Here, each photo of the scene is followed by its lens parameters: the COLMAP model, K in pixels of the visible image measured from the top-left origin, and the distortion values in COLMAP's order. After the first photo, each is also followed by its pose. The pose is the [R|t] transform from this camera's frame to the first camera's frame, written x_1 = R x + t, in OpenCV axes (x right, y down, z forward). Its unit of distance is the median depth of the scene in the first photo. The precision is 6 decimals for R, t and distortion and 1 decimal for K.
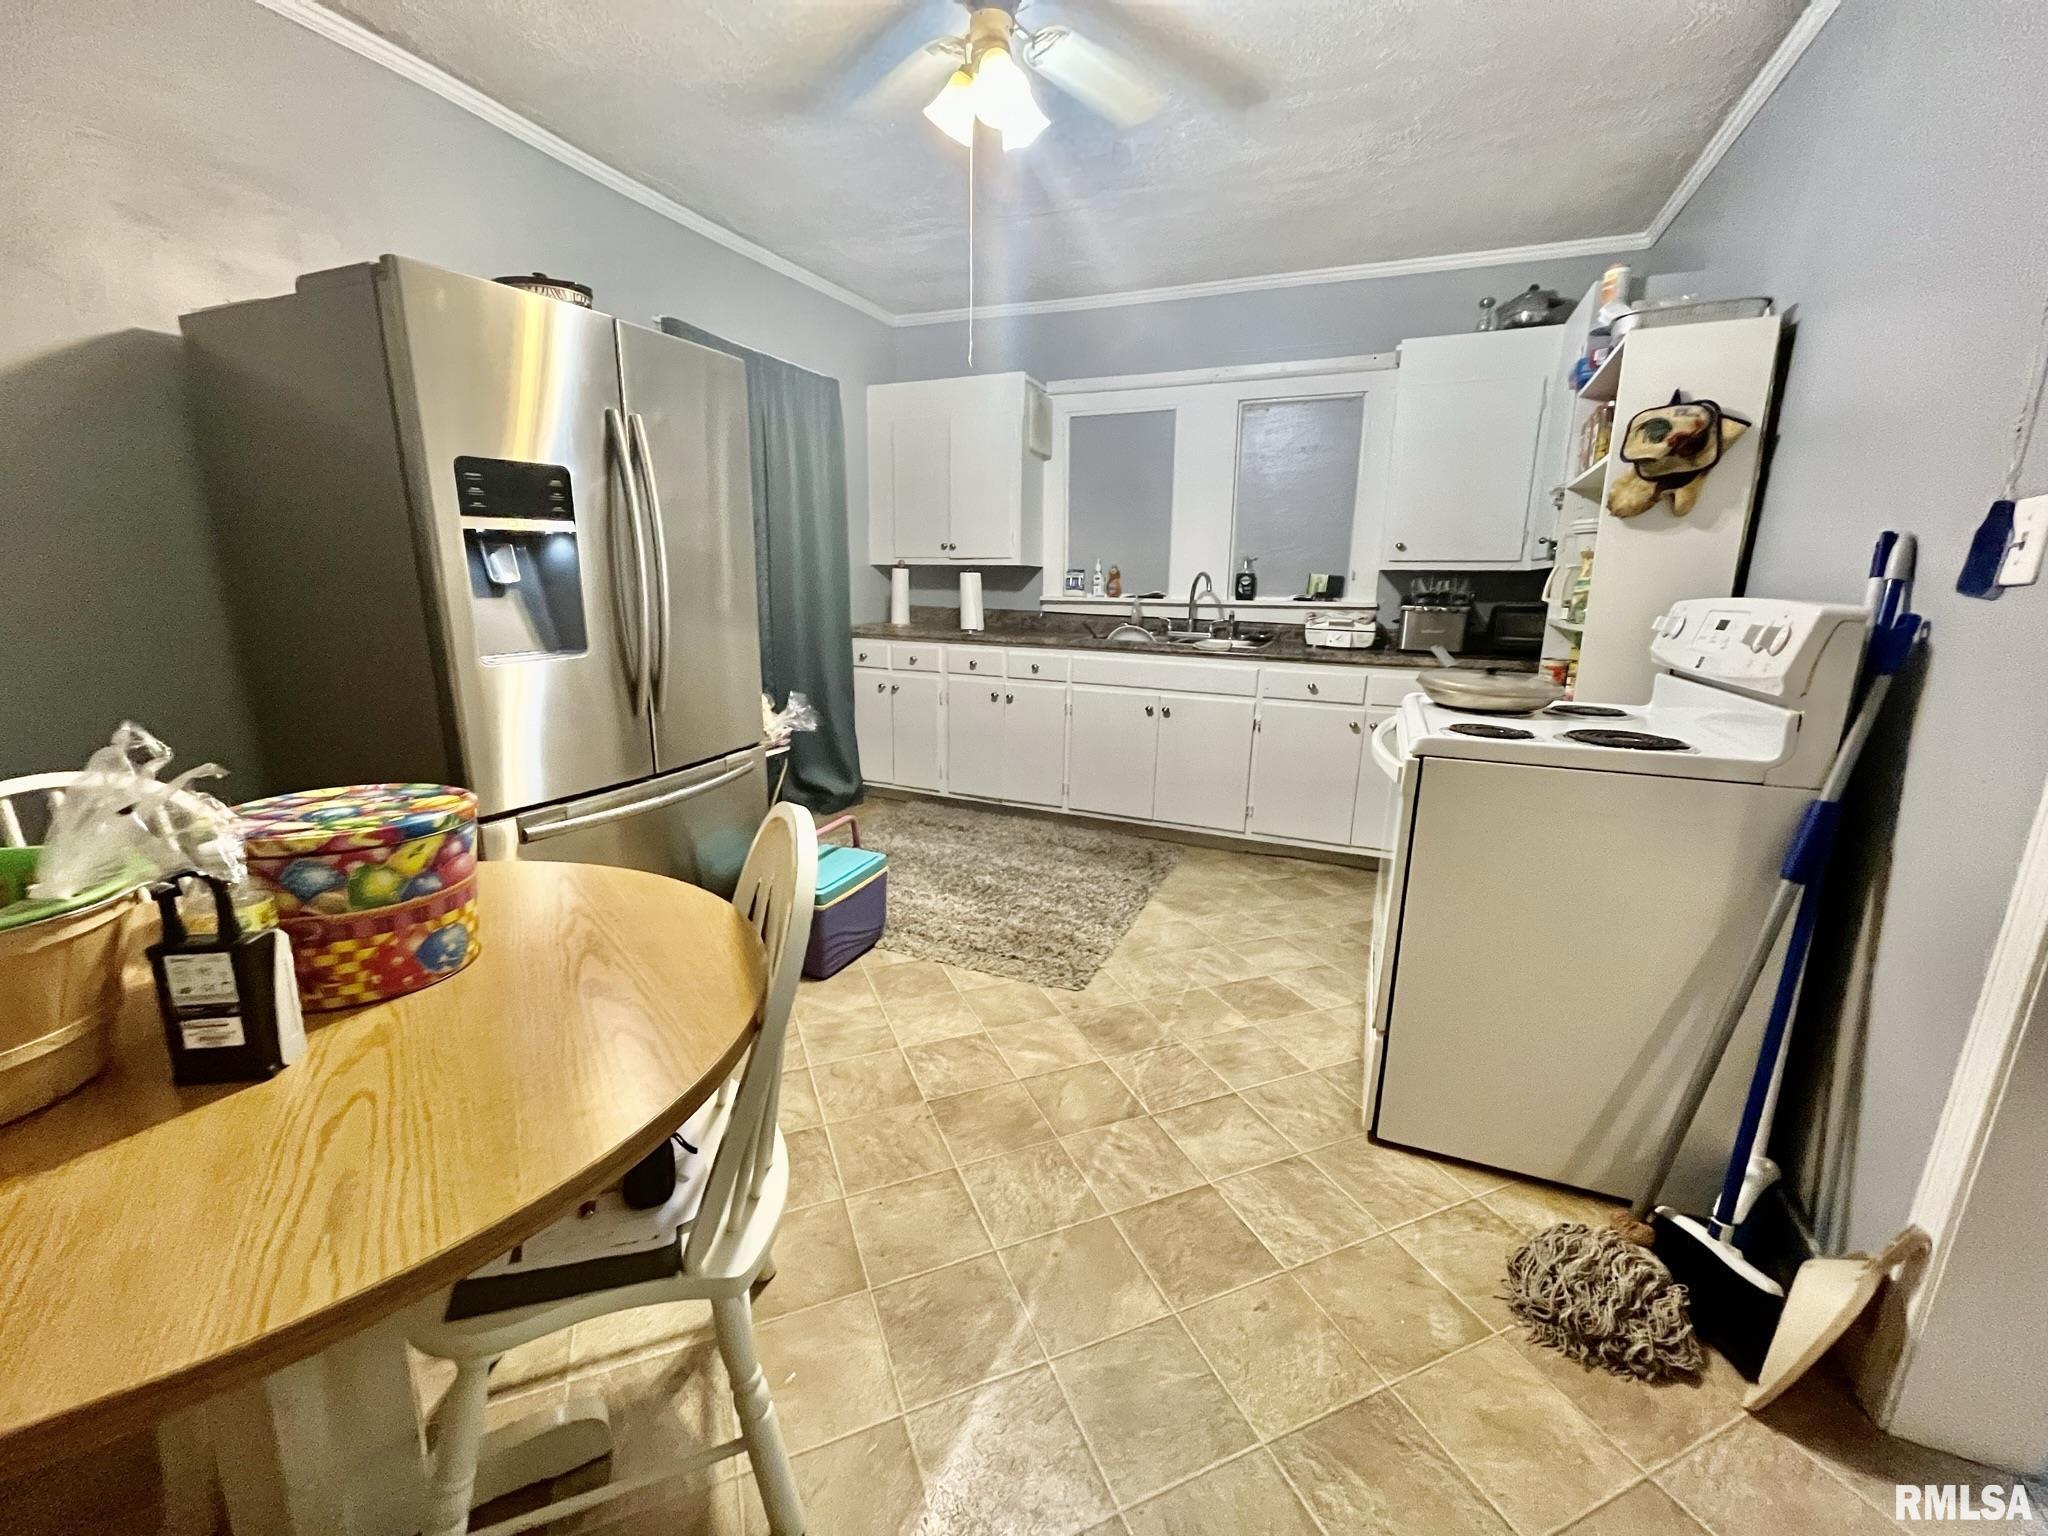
lens RADIAL K [[826.8, 0, 1022.2], [0, 826.8, 764.0], [0, 0, 1]] dist [-0.000660, -0.000077]
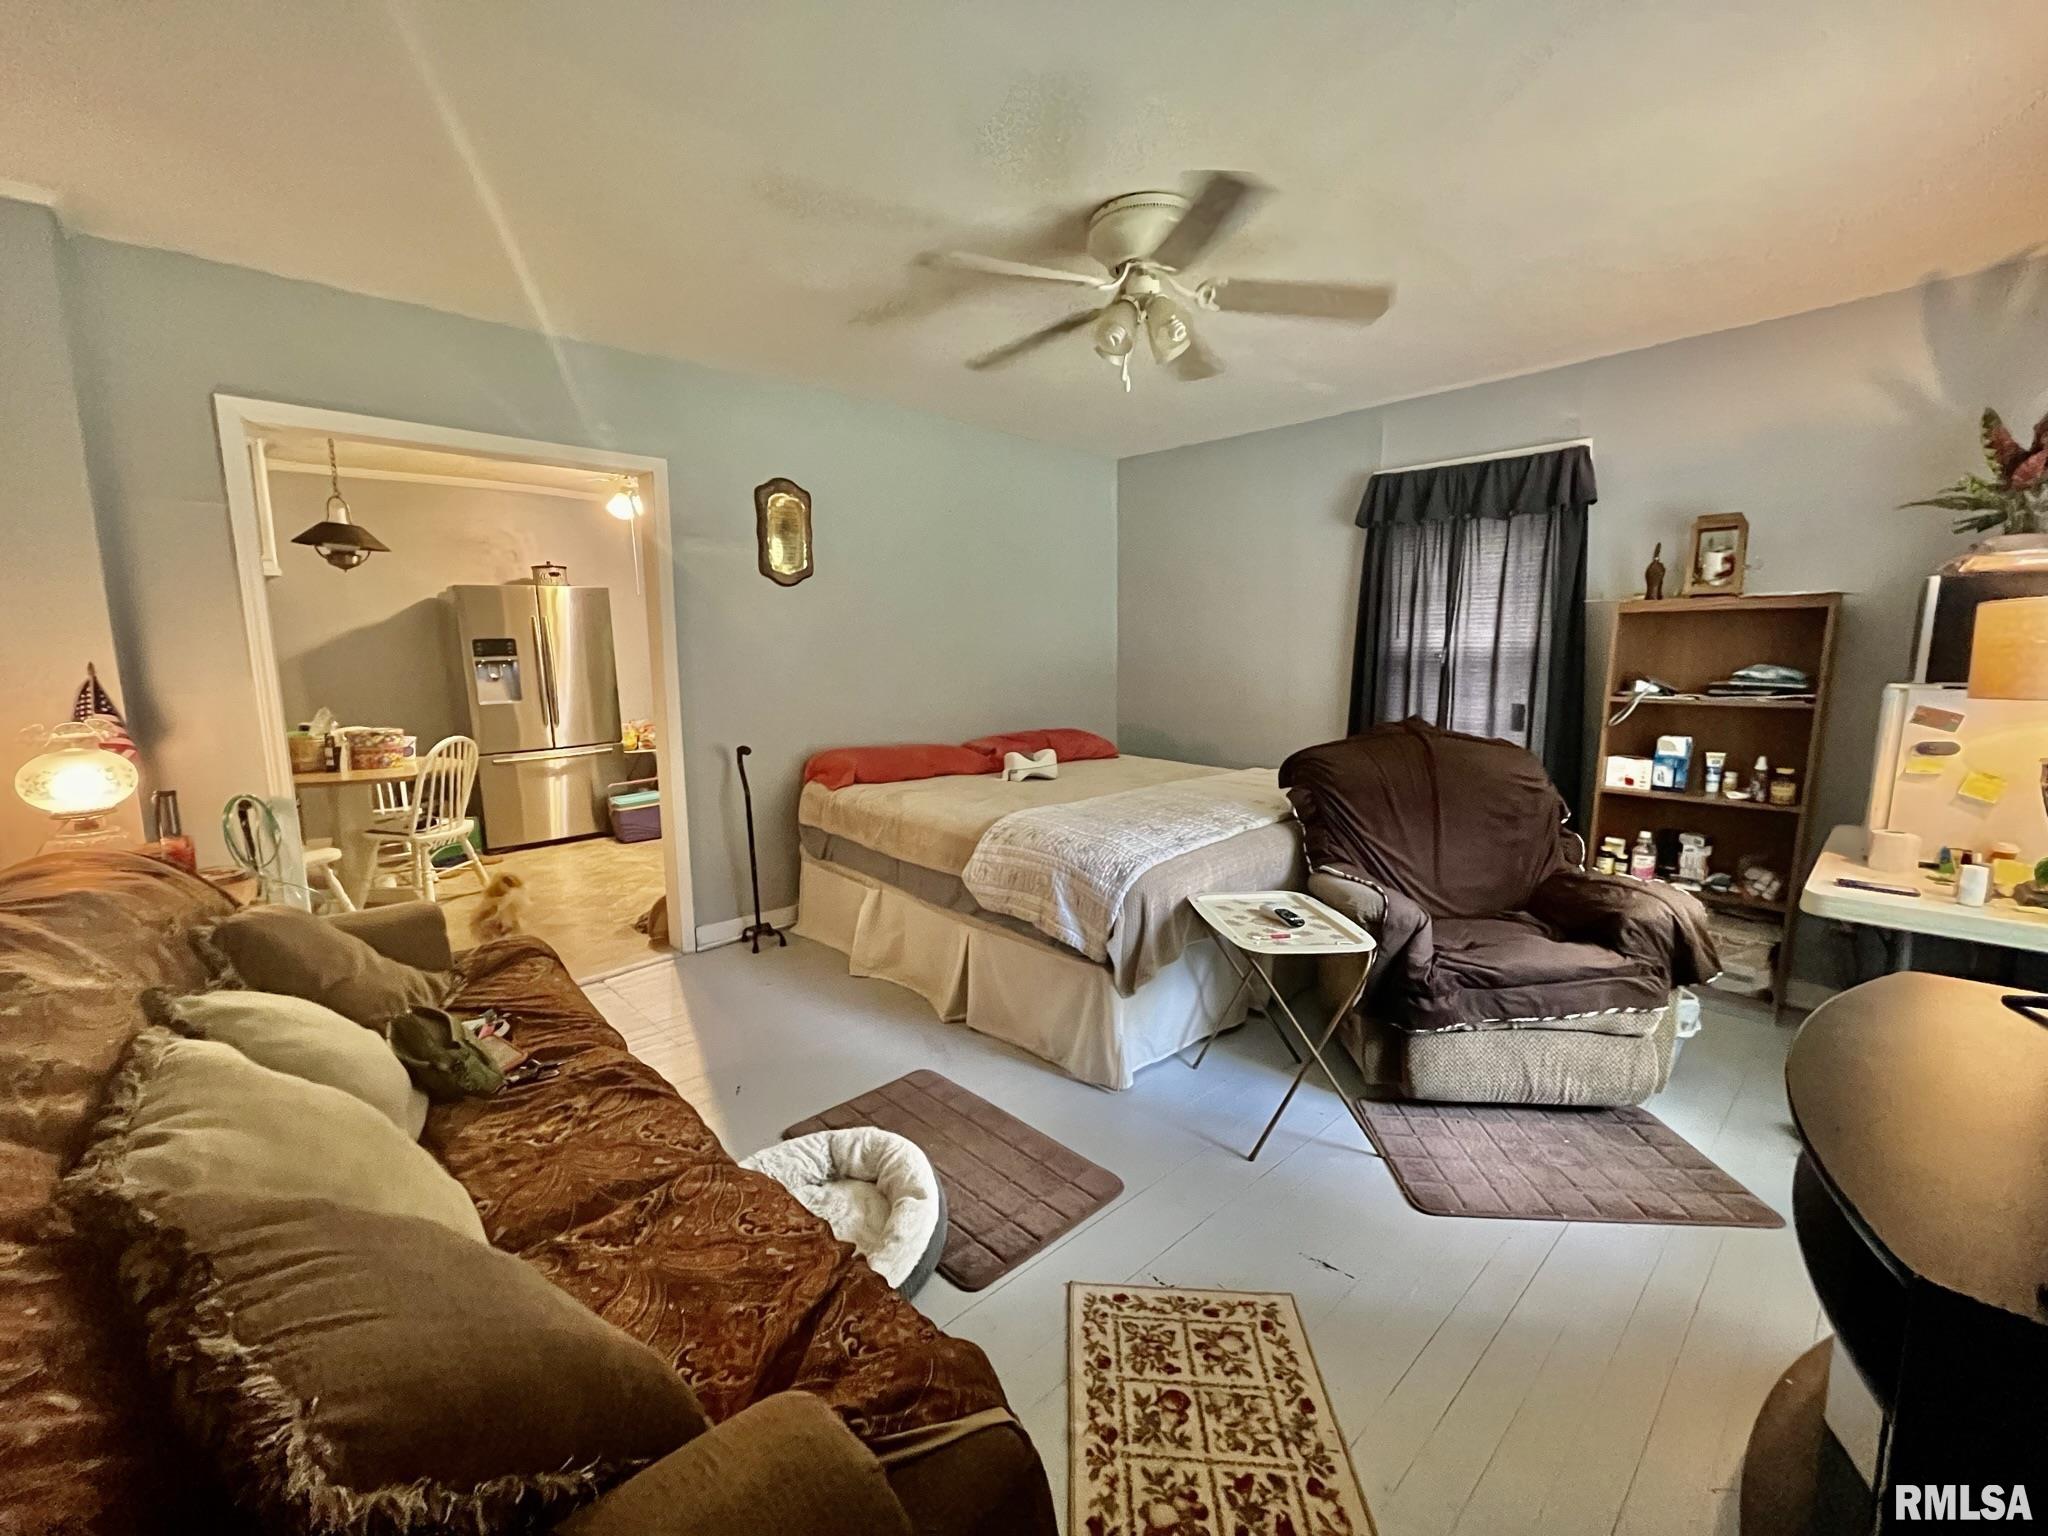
lens RADIAL K [[826.8, 0, 1023.4], [0, 826.8, 766.1], [0, 0, 1]] dist [-0.000660, -0.000077]
pose [[0.909576, 0.056851, -0.411631, 4.535292], [-0.091335, 0.993724, -0.064575, 0.232697], [0.405376, 0.096332, 0.909060, -1.757739]]
